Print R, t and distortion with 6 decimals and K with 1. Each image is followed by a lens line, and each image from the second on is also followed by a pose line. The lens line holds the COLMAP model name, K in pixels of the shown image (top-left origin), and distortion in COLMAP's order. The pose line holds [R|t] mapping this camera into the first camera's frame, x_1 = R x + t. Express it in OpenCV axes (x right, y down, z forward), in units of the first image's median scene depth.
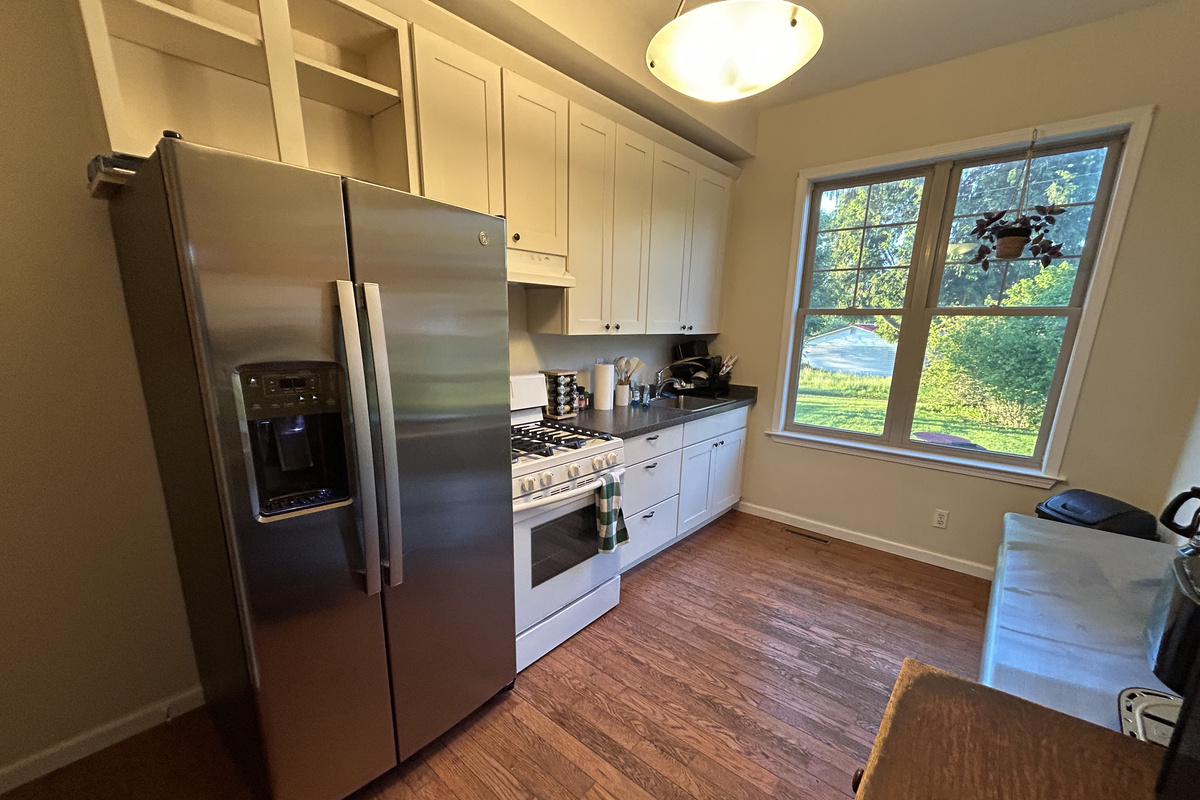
lens RADIAL K [[487.8, 0, 600.0], [0, 487.8, 450.9], [0, 0, 1]] dist [-0.001783, -0.000055]
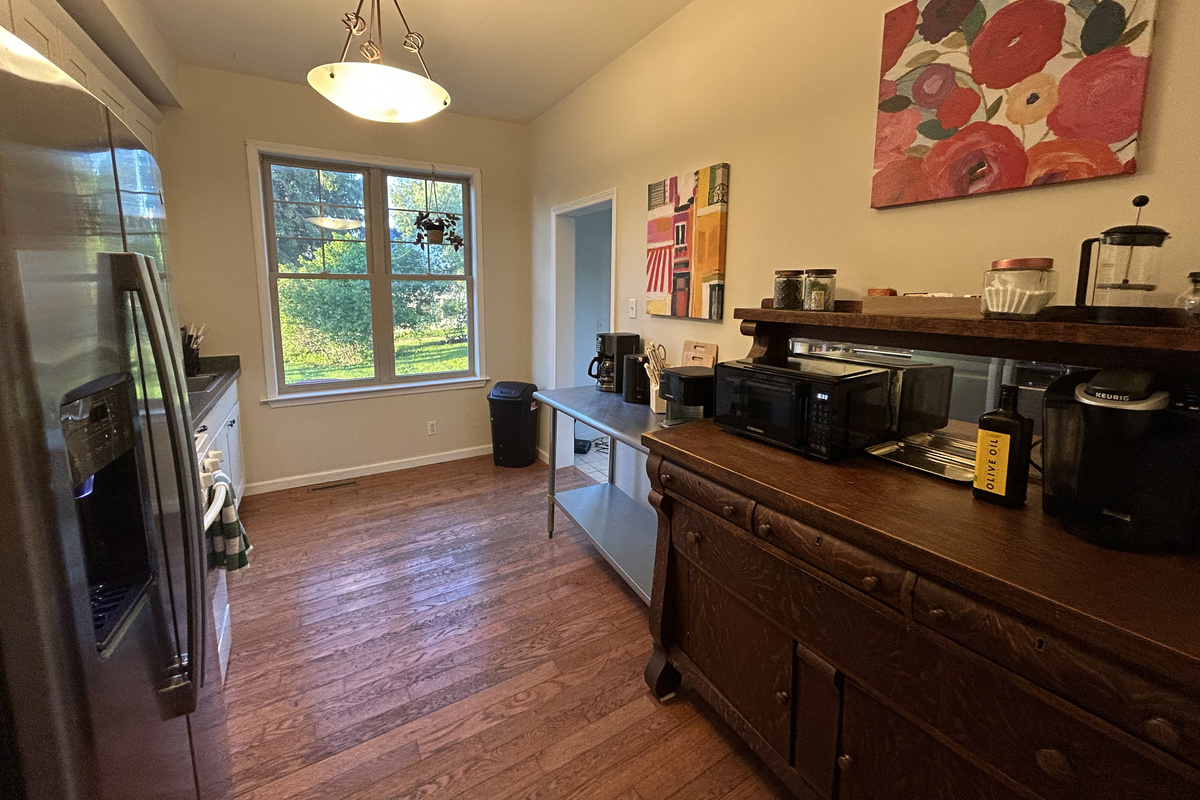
lens RADIAL K [[494.8, 0, 599.6], [0, 494.8, 349.9], [0, 0, 1]] dist [0.000768, 0.000410]
pose [[0.312032, -0.139384, 0.939792, -0.495652], [0.243090, 0.967965, 0.062851, -0.050734], [-0.918446, 0.208842, 0.335919, 0.091675]]
